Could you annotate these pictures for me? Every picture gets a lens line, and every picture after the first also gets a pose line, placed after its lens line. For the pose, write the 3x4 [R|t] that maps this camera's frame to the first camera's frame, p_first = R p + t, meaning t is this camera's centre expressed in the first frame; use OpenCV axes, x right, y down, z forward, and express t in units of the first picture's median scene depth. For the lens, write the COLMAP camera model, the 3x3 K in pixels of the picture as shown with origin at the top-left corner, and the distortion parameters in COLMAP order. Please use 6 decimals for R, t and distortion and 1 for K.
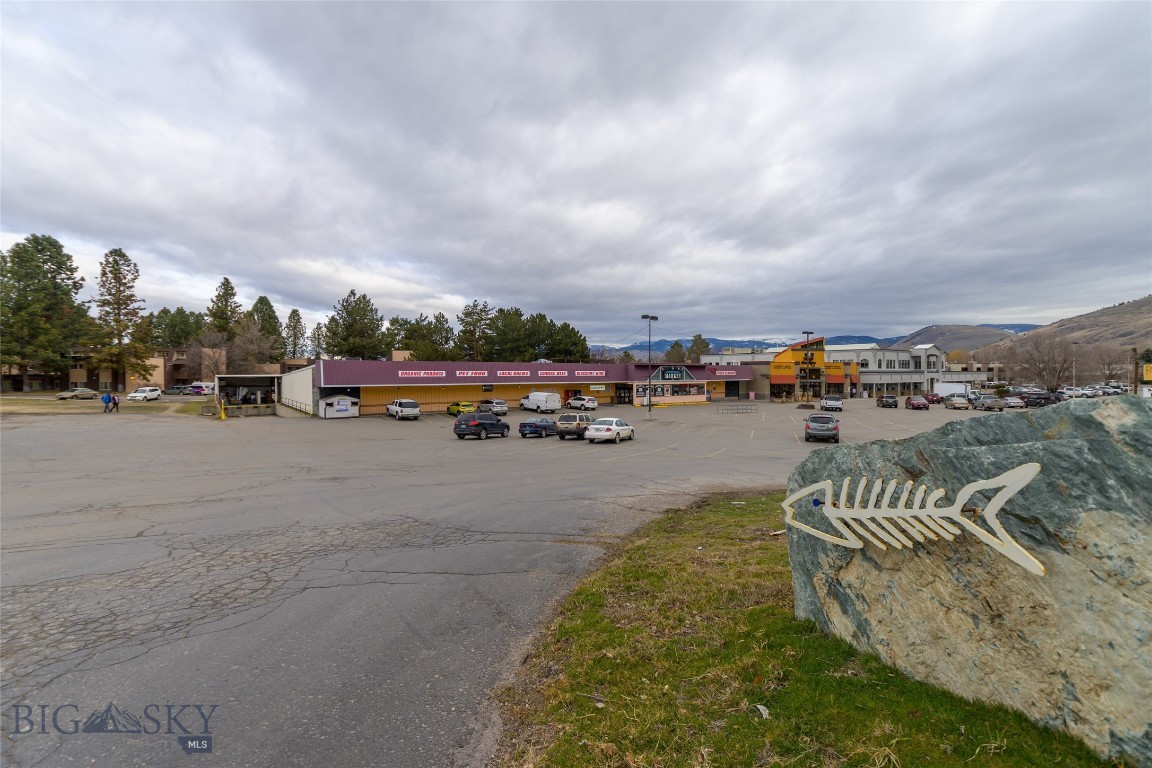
lens RADIAL K [[493.3, 0, 576.0], [0, 493.3, 384.0], [0, 0, 1]] dist [0.000590, 0.000052]
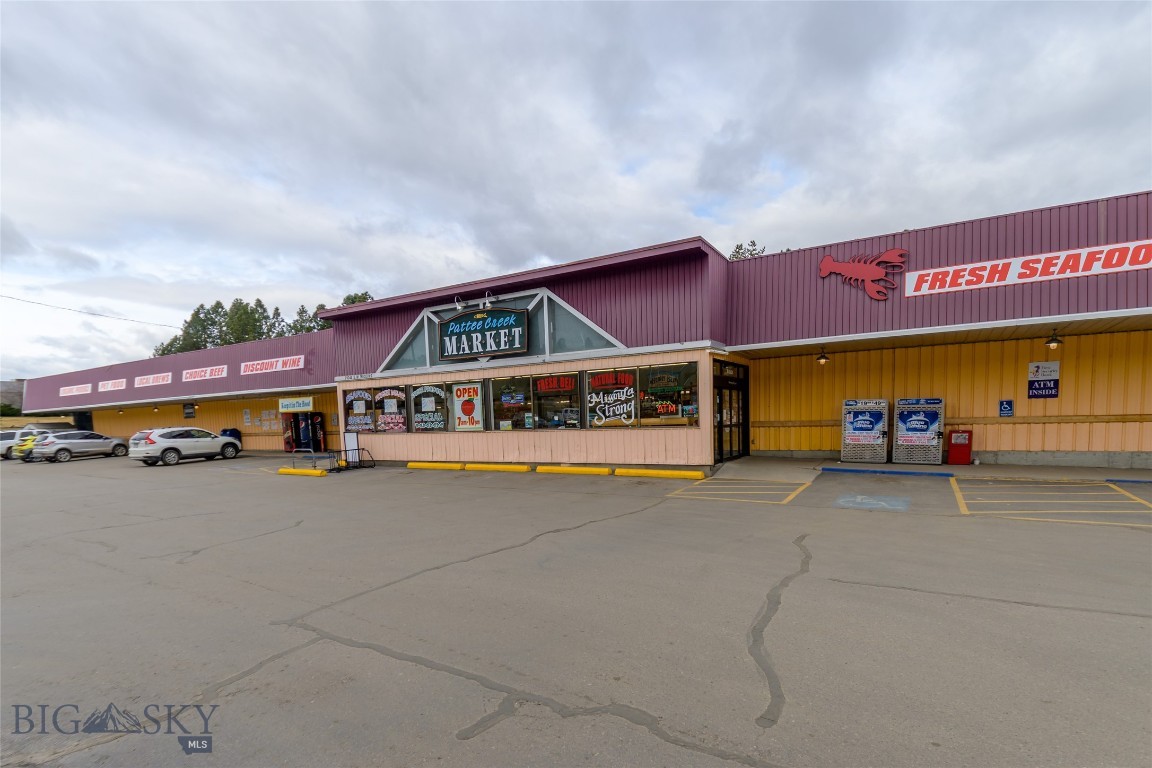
lens RADIAL K [[569.1, 0, 557.0], [0, 569.1, 471.6], [0, 0, 1]] dist [0.017622, -0.013053]
pose [[0.386301, 0.074897, -0.919327, 0.459331], [0.012638, 0.996174, 0.086468, 0.020843], [0.922286, -0.045021, 0.383876, 0.943024]]
